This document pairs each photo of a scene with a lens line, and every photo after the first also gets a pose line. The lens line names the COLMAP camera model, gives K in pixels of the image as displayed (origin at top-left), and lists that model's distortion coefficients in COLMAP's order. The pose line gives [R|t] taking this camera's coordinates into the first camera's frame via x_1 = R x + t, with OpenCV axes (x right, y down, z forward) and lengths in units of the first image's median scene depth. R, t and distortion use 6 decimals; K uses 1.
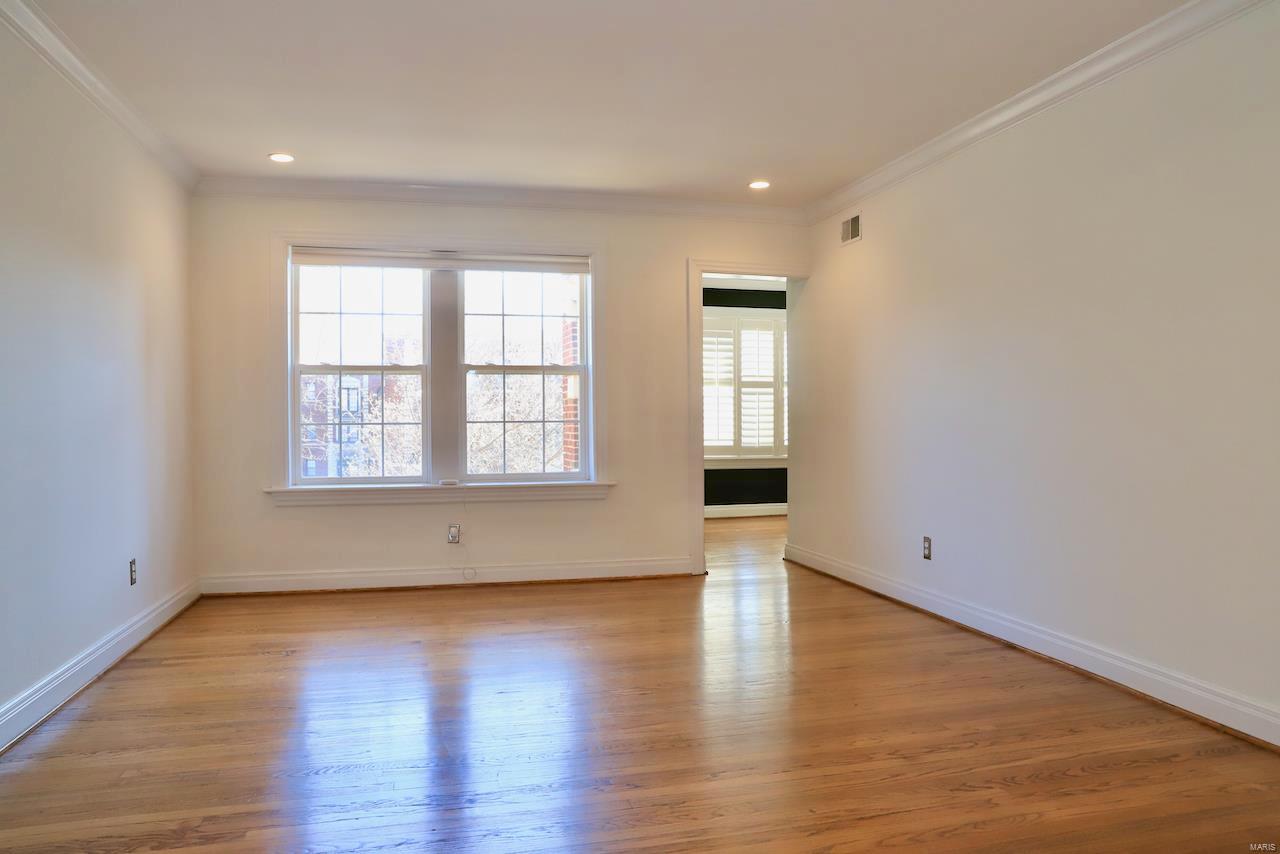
lens RADIAL K [[873.9, 0, 640.0], [0, 873.9, 427.0], [0, 0, 1]] dist [-0.109593, 0.083933]
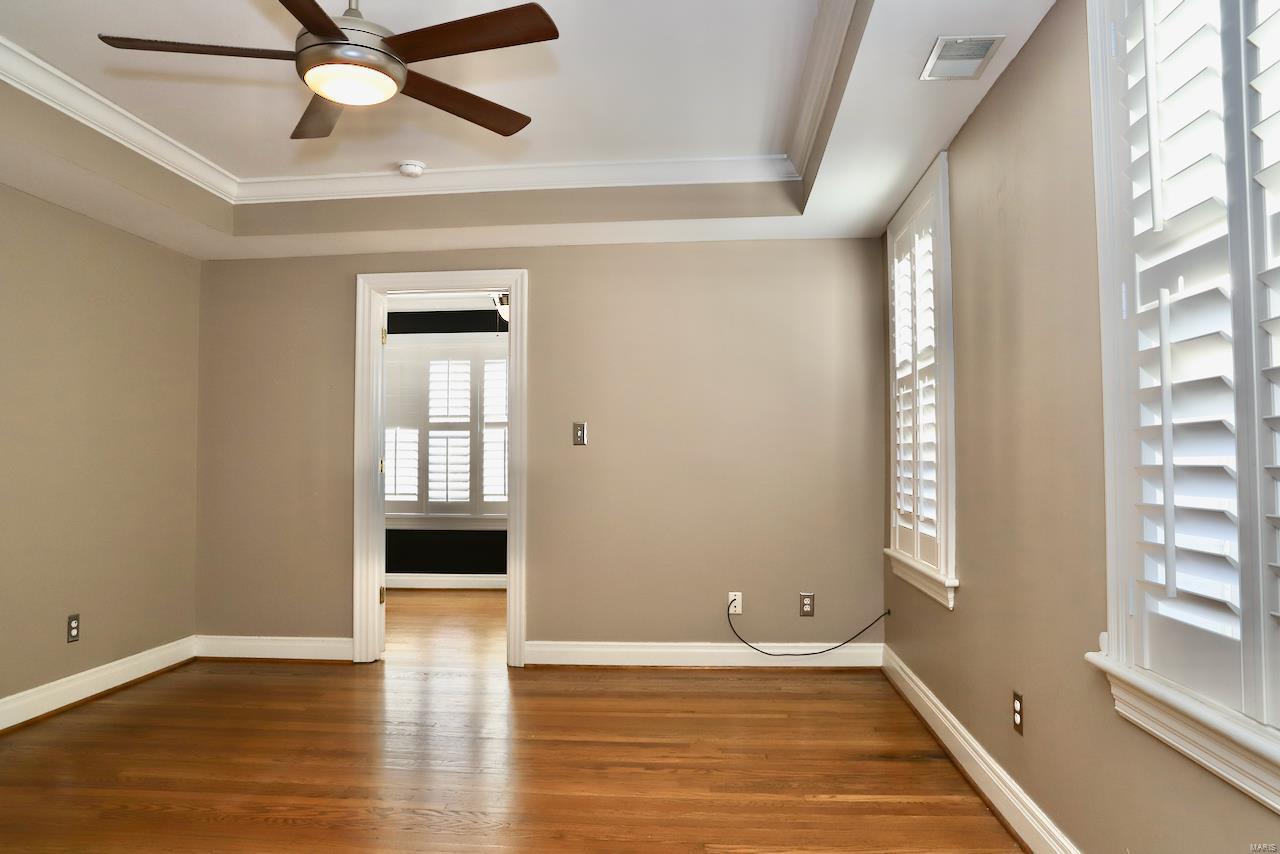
lens RADIAL K [[873.9, 0, 640.0], [0, 873.9, 427.0], [0, 0, 1]] dist [-0.109593, 0.083933]
pose [[0.945342, -0.014846, -0.325741, 0.934013], [-0.002417, 0.998617, -0.052527, -0.009803], [0.326070, 0.050444, 0.943999, 0.485383]]
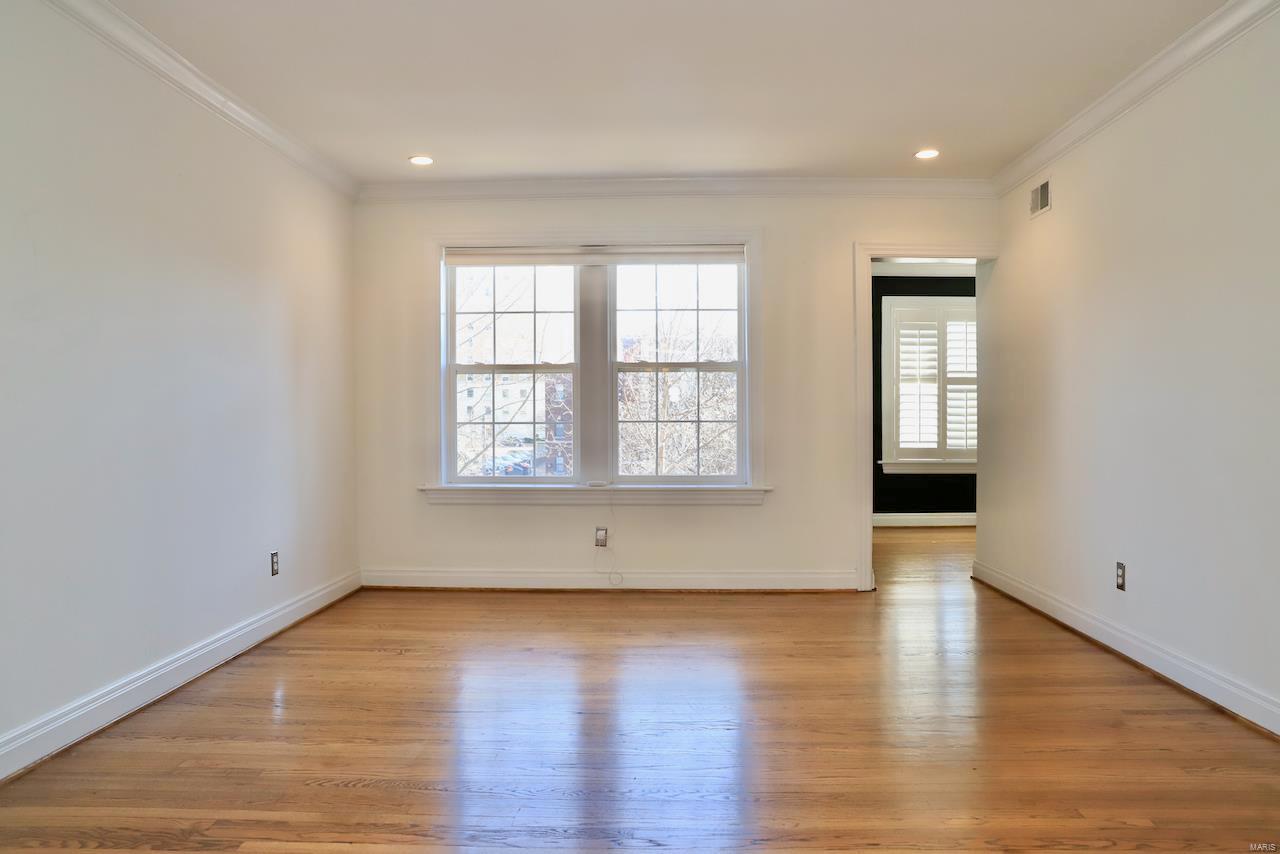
lens RADIAL K [[873.9, 0, 640.0], [0, 873.9, 427.0], [0, 0, 1]] dist [-0.109593, 0.083933]
pose [[0.960772, 0.004914, -0.277294, 0.096077], [-0.004609, 0.999988, 0.001753, -0.001477], [0.277300, -0.000407, 0.960783, 0.075776]]
